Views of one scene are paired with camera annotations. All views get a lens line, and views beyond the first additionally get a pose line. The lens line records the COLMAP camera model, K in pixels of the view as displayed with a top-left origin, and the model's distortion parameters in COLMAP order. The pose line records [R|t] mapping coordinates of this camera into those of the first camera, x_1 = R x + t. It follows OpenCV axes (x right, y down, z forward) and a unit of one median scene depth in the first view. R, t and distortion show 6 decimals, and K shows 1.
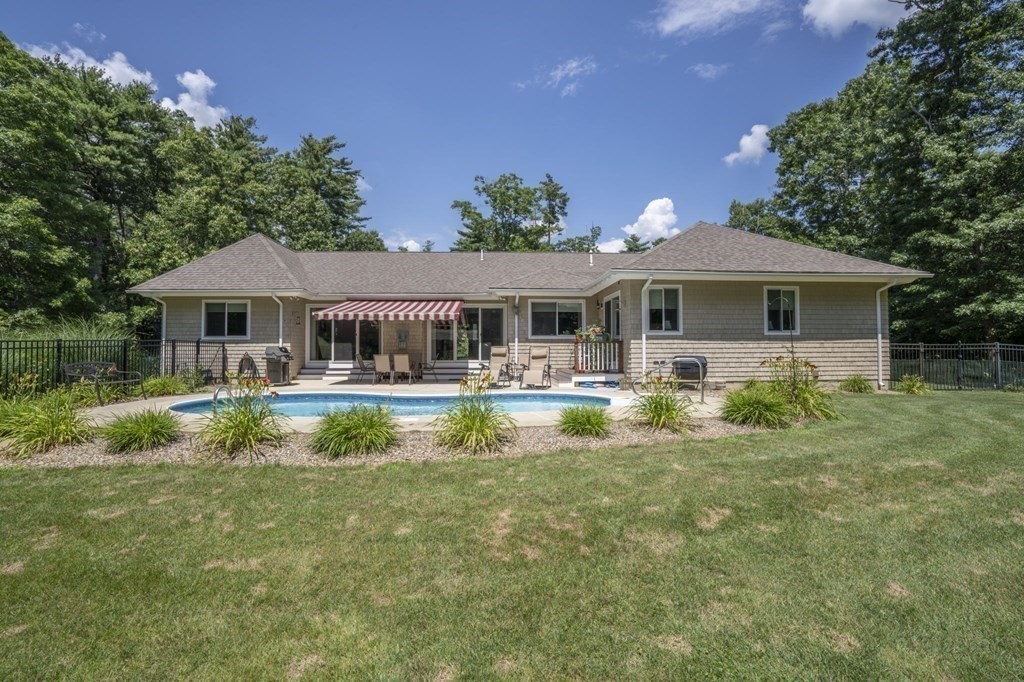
lens RADIAL K [[479.7, 0, 512.0], [0, 479.7, 341.0], [0, 0, 1]] dist [-0.052349, 0.021596]
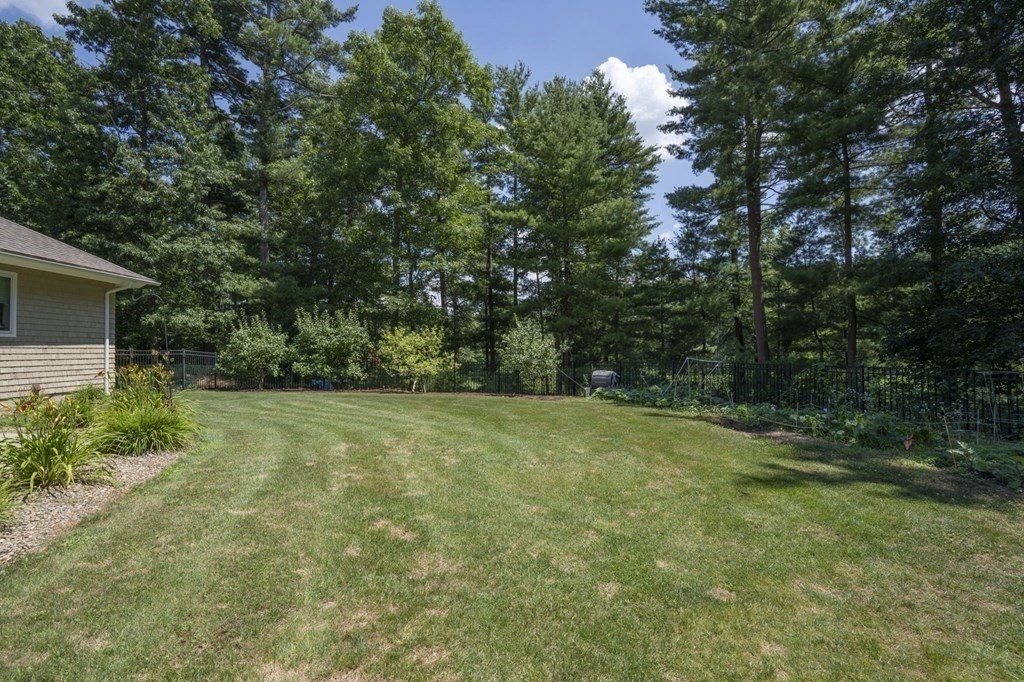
lens RADIAL K [[479.7, 0, 512.0], [0, 479.7, 341.0], [0, 0, 1]] dist [-0.052349, 0.021596]
pose [[-0.039840, 0.026504, 0.998854, -0.166969], [-0.013789, 0.999538, -0.027073, 0.002532], [-0.999111, -0.014852, -0.039457, 0.235525]]
